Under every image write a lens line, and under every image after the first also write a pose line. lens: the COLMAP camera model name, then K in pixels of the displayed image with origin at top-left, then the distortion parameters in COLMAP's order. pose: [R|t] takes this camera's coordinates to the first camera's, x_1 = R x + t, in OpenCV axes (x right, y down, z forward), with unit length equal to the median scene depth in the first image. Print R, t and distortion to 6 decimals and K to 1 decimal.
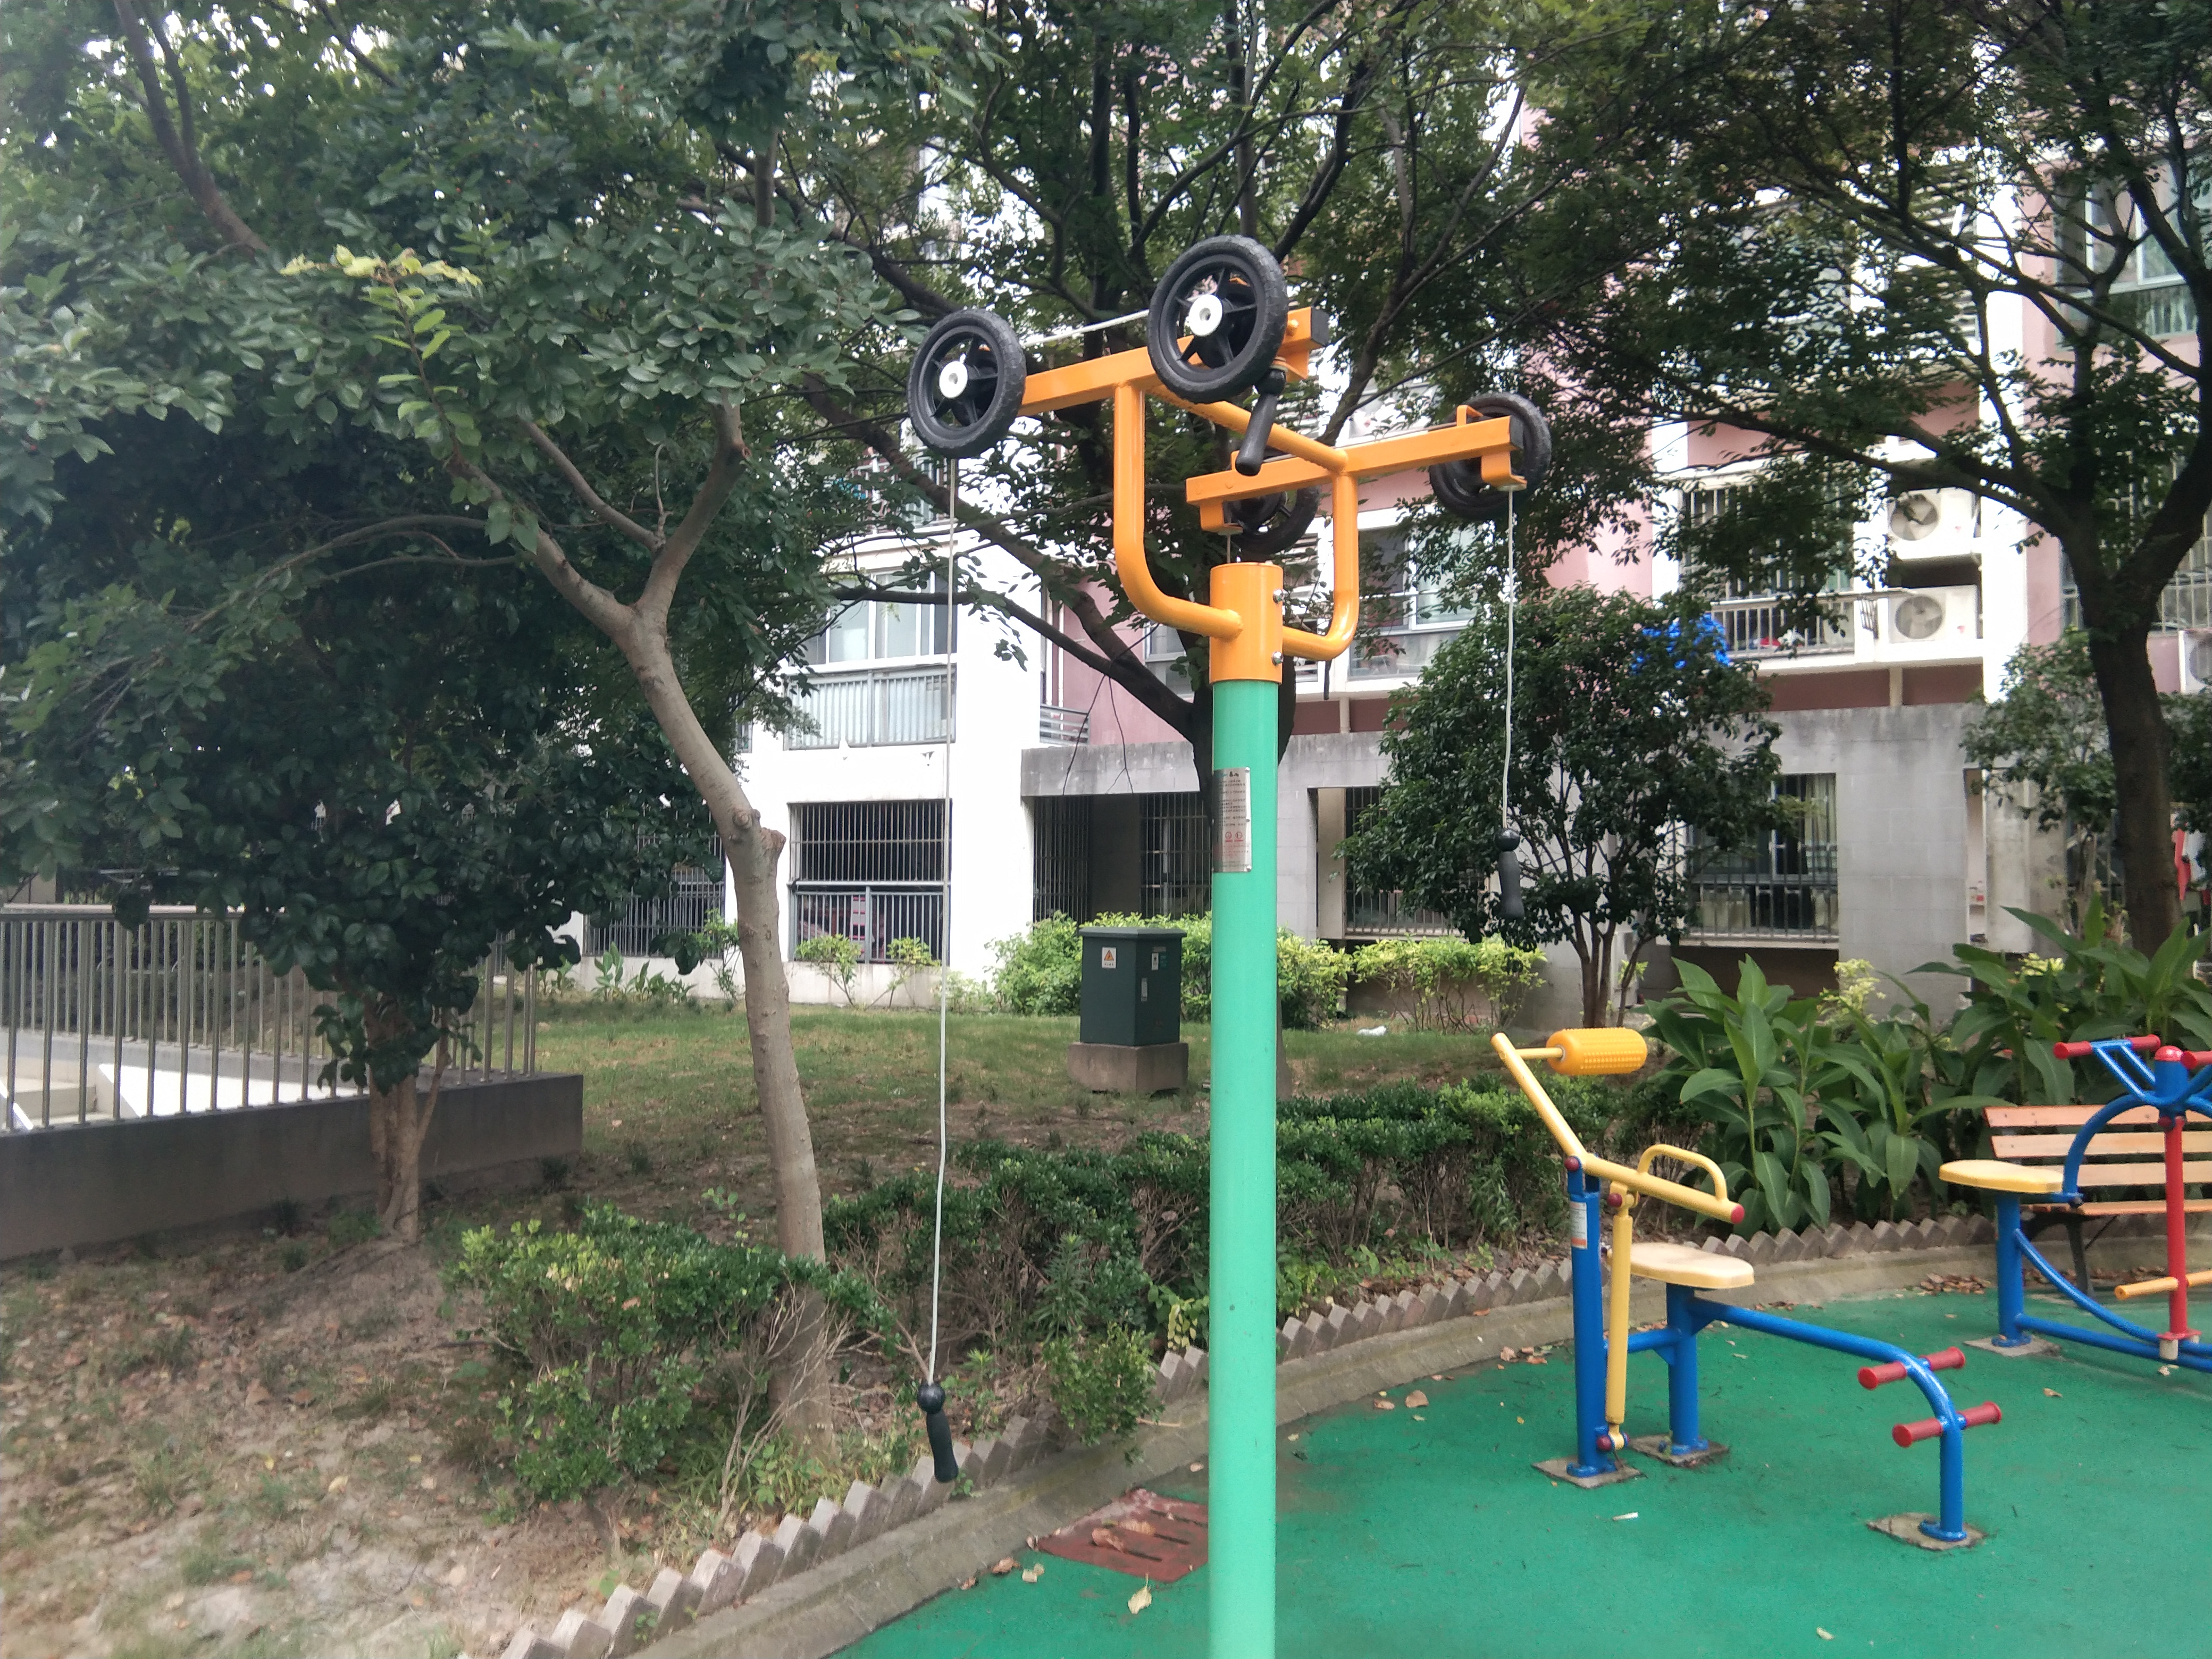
lens RADIAL K [[1790.6, 0, 1074.1], [0, 1790.6, 833.7], [0, 0, 1]] dist [0.058976, -0.093841]
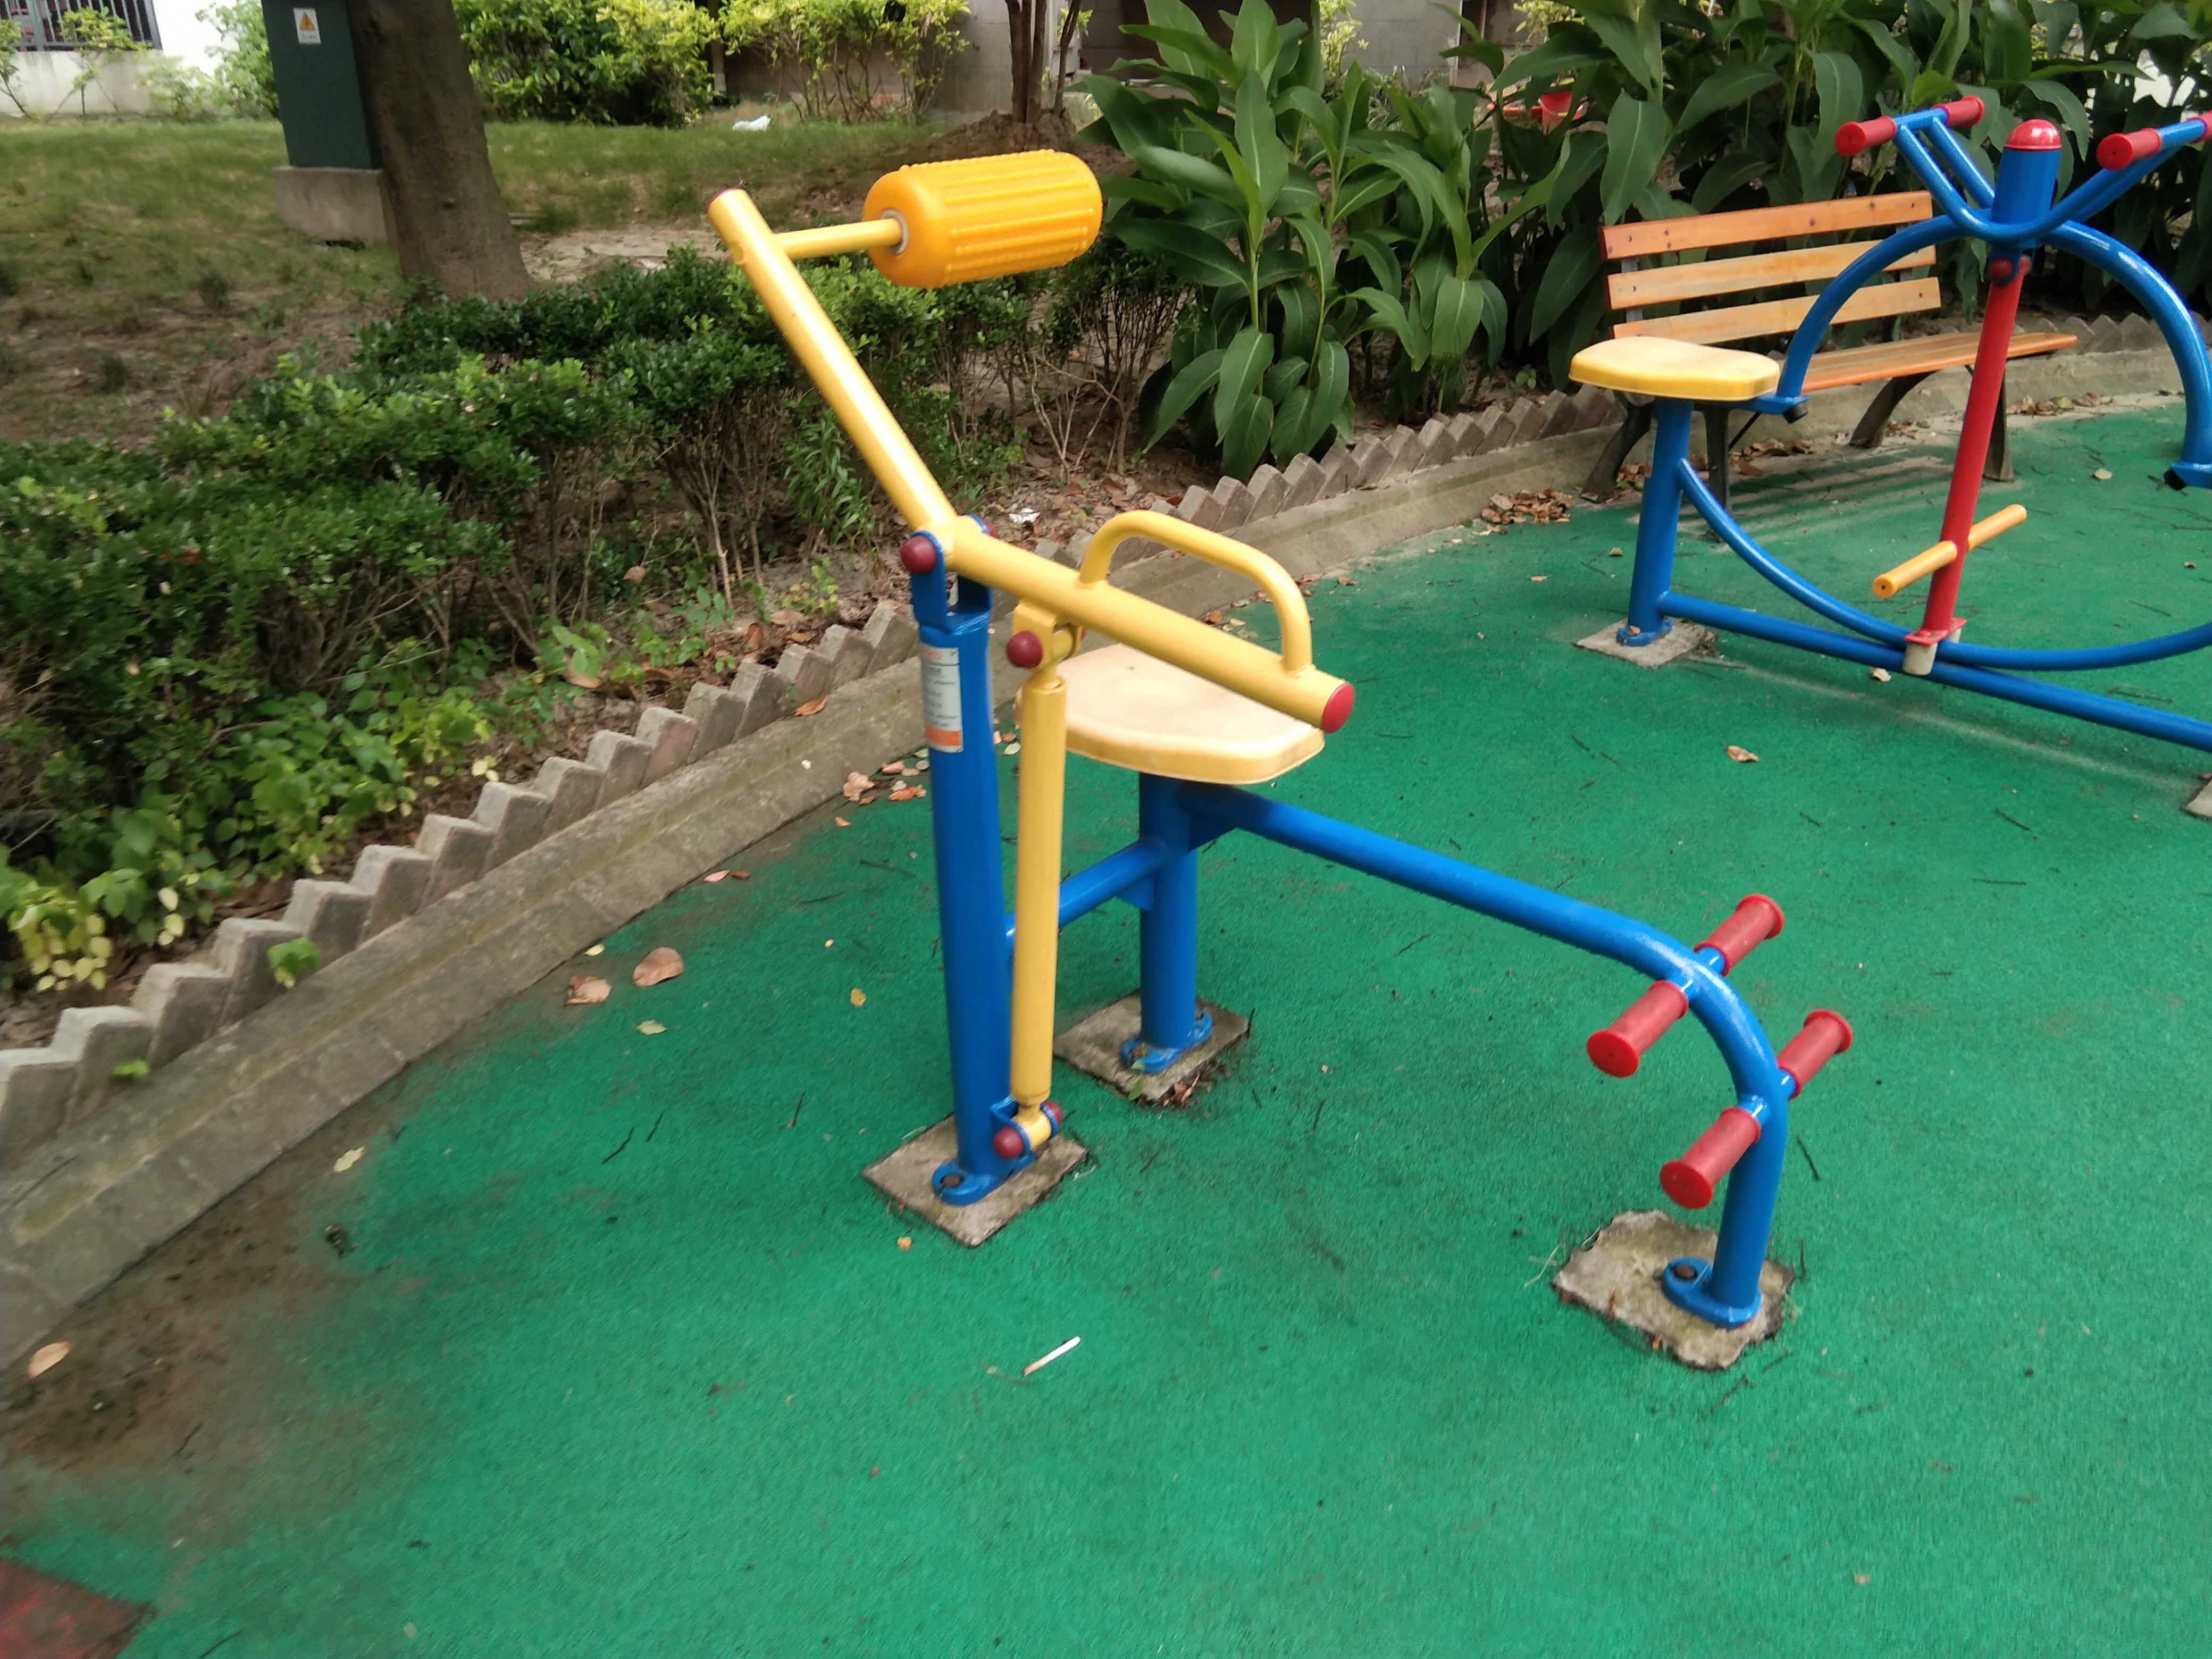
lens RADIAL K [[1753.6, 0, 1086.4], [0, 1753.6, 806.4], [0, 0, 1]] dist [0.117809, -0.141656]
pose [[0.953406, -0.151922, 0.260649, 0.148984], [0.013846, 0.885081, 0.465231, 0.040319], [-0.301374, -0.439945, 0.845945, 0.466144]]
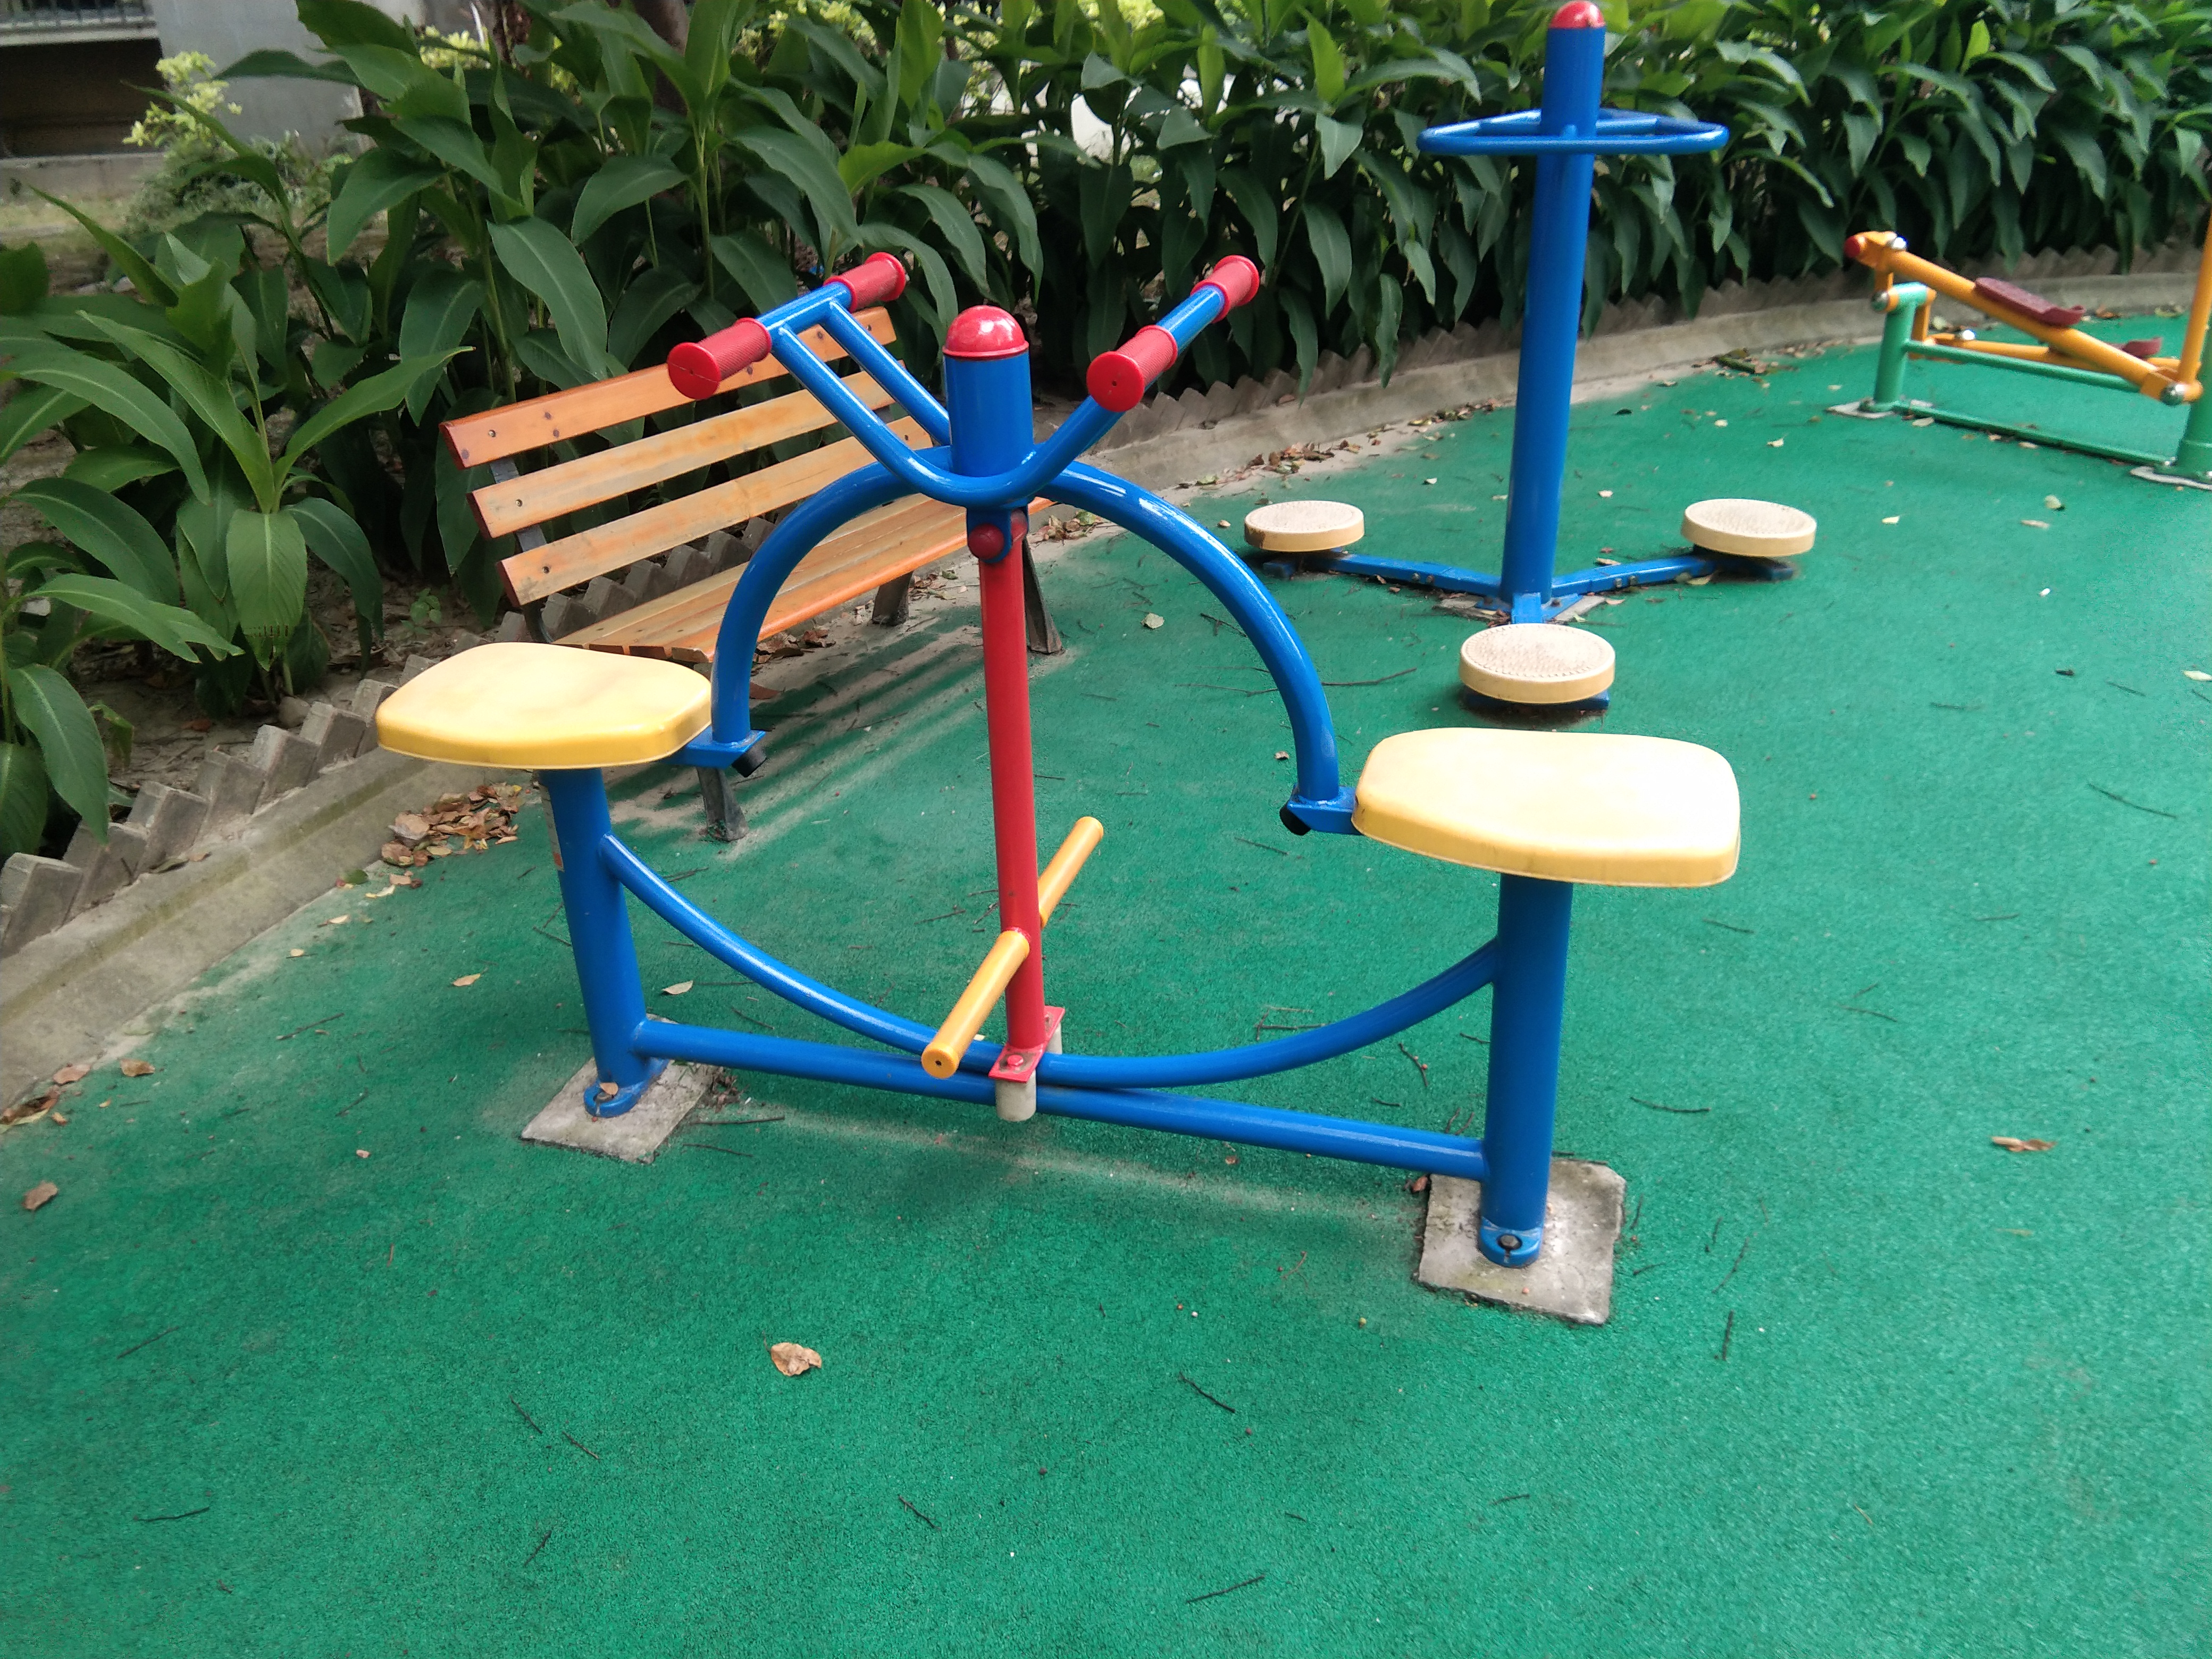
lens RADIAL K [[1790.6, 0, 1074.1], [0, 1790.6, 833.7], [0, 0, 1]] dist [0.058976, -0.093841]
pose [[0.687552, -0.346366, 0.638204, 0.323197], [0.012967, 0.884620, 0.466131, 0.045030], [-0.726020, -0.312214, 0.612713, 0.644337]]
